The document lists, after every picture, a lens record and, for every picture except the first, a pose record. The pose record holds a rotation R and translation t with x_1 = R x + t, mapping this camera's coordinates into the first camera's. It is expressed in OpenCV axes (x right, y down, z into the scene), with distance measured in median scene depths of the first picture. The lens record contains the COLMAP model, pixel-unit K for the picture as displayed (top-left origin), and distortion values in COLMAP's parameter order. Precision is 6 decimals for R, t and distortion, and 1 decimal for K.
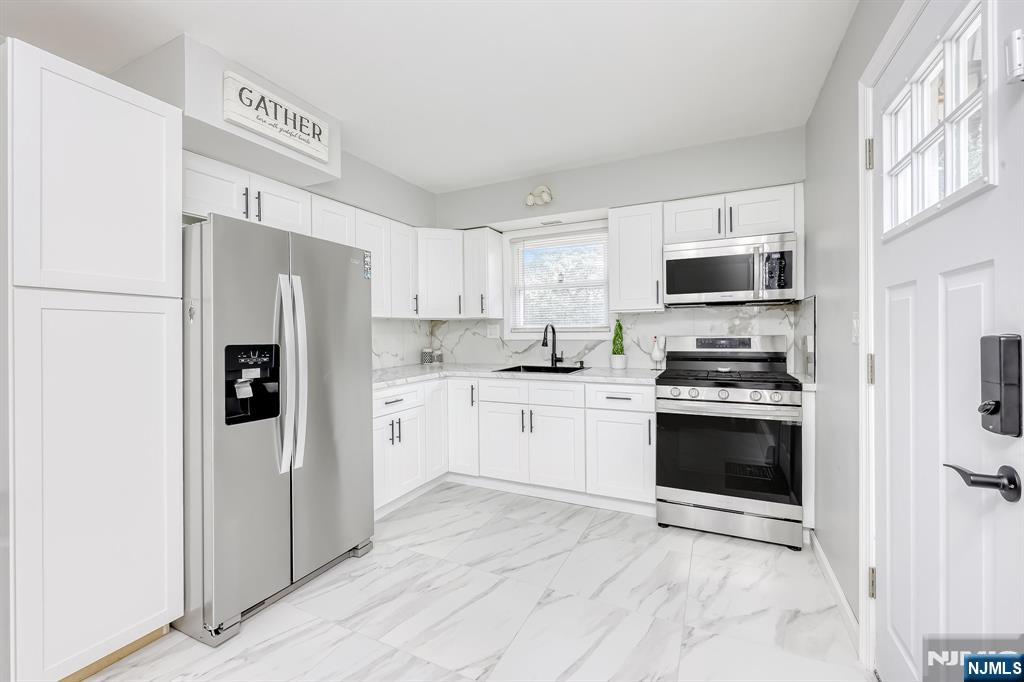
lens RADIAL K [[414.6, 0, 511.5], [0, 414.6, 334.5], [0, 0, 1]] dist [-0.003093, 0.000218]
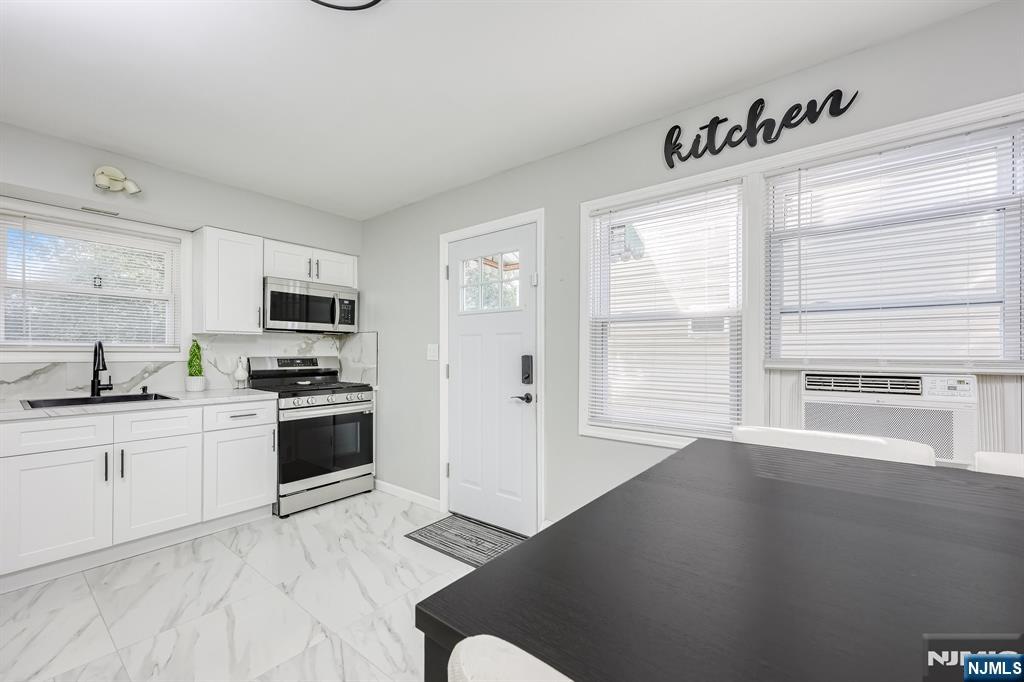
lens RADIAL K [[414.6, 0, 510.1], [0, 414.6, 347.9], [0, 0, 1]] dist [-0.003093, 0.000218]
pose [[0.216522, 0.020945, 0.976053, -0.606948], [-0.000581, 0.999772, -0.021325, 0.003558], [-0.976278, 0.004050, 0.216485, 0.105655]]
